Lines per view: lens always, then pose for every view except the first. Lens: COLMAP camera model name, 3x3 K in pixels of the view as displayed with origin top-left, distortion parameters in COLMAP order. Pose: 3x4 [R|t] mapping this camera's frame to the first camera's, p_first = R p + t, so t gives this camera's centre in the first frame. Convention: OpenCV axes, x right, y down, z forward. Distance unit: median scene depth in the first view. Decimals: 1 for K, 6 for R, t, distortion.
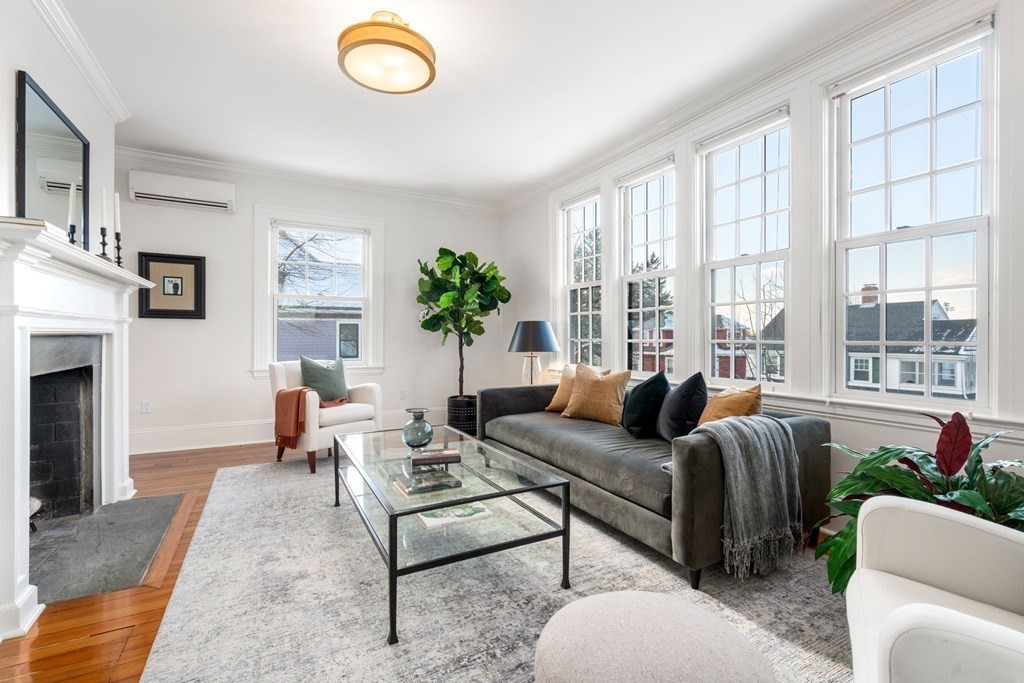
lens RADIAL K [[455.3, 0, 510.6], [0, 455.3, 337.1], [0, 0, 1]] dist [-0.000876, -0.000054]
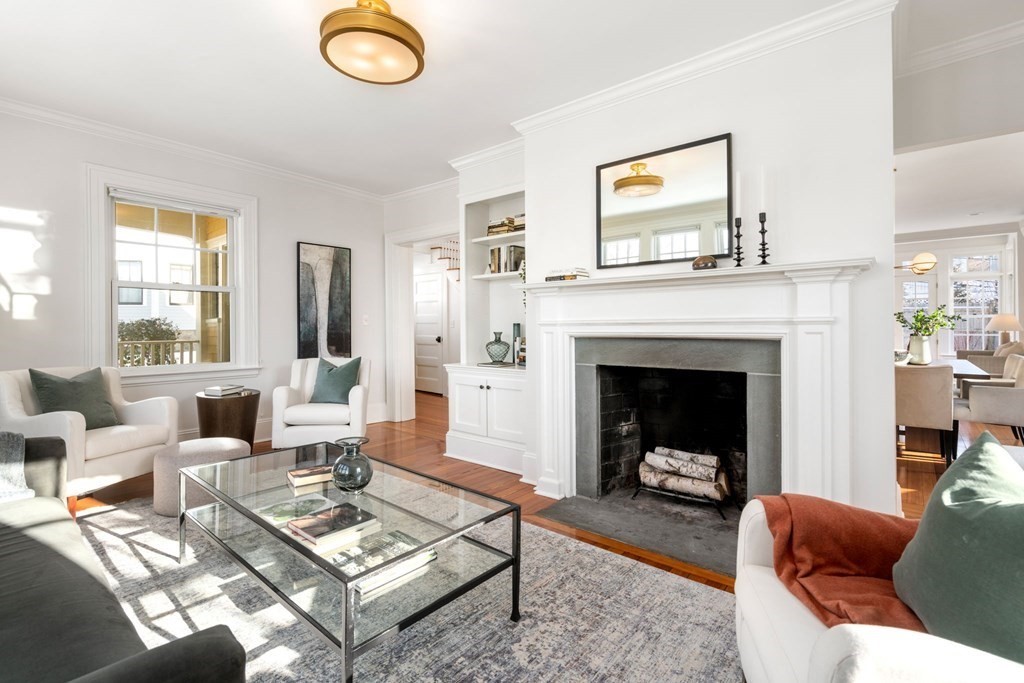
lens RADIAL K [[455.3, 0, 516.0], [0, 455.3, 333.7], [0, 0, 1]] dist [-0.000876, -0.000054]
pose [[-0.931960, 0.003086, -0.362547, -0.166799], [-0.000155, 0.999960, 0.008910, -0.023719], [0.362560, 0.008360, -0.931923, 1.632017]]
